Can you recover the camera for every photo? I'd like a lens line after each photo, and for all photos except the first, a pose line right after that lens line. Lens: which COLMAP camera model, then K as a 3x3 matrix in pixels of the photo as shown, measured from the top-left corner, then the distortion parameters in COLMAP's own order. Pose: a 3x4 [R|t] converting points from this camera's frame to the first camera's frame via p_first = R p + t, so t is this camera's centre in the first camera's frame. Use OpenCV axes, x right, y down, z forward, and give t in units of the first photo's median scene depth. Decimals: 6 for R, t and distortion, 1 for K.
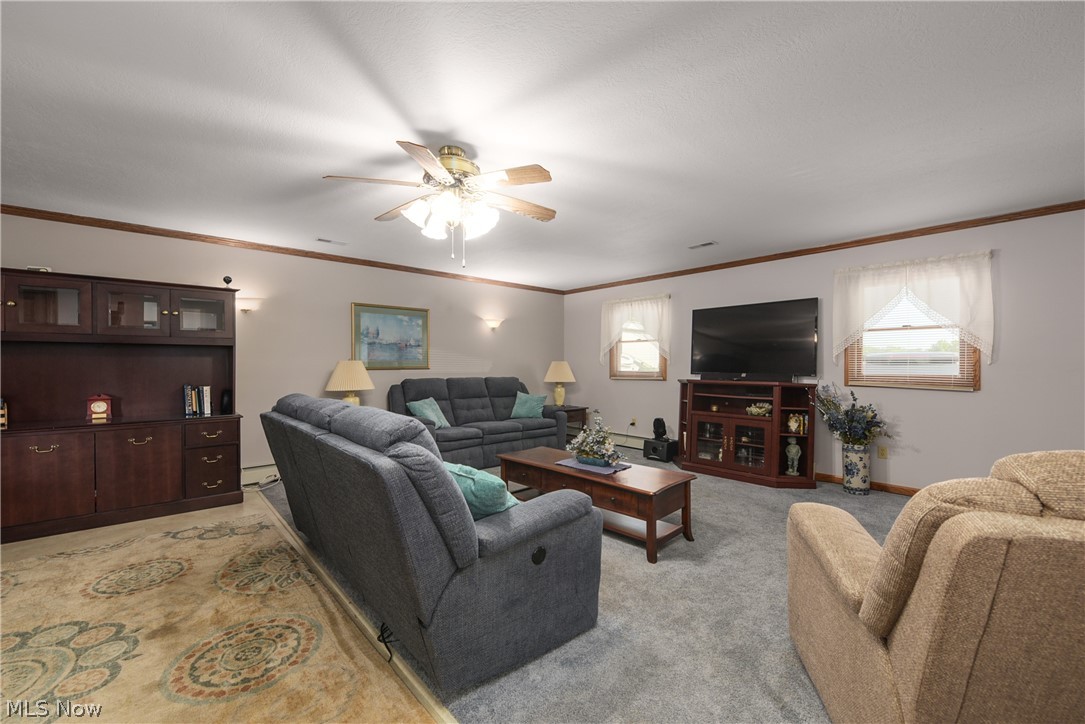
lens RADIAL K [[442.0, 0, 542.5], [0, 442.0, 362.0], [0, 0, 1]] dist [0.000275, 0.000032]
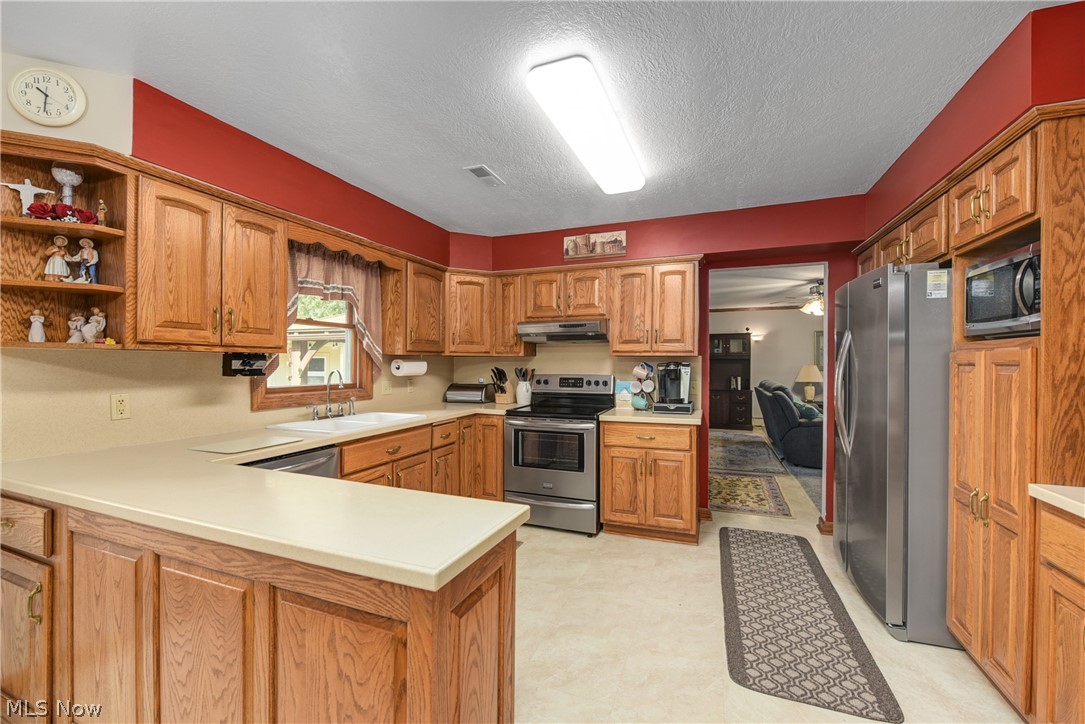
lens RADIAL K [[447.3, 0, 542.5], [0, 447.3, 362.0], [0, 0, 1]] dist [-0.000164, -0.000008]
pose [[0.462524, 0.009466, -0.886556, 0.802335], [-0.007880, 0.999947, 0.006566, -0.027774], [0.886572, 0.003949, 0.462575, -0.949314]]
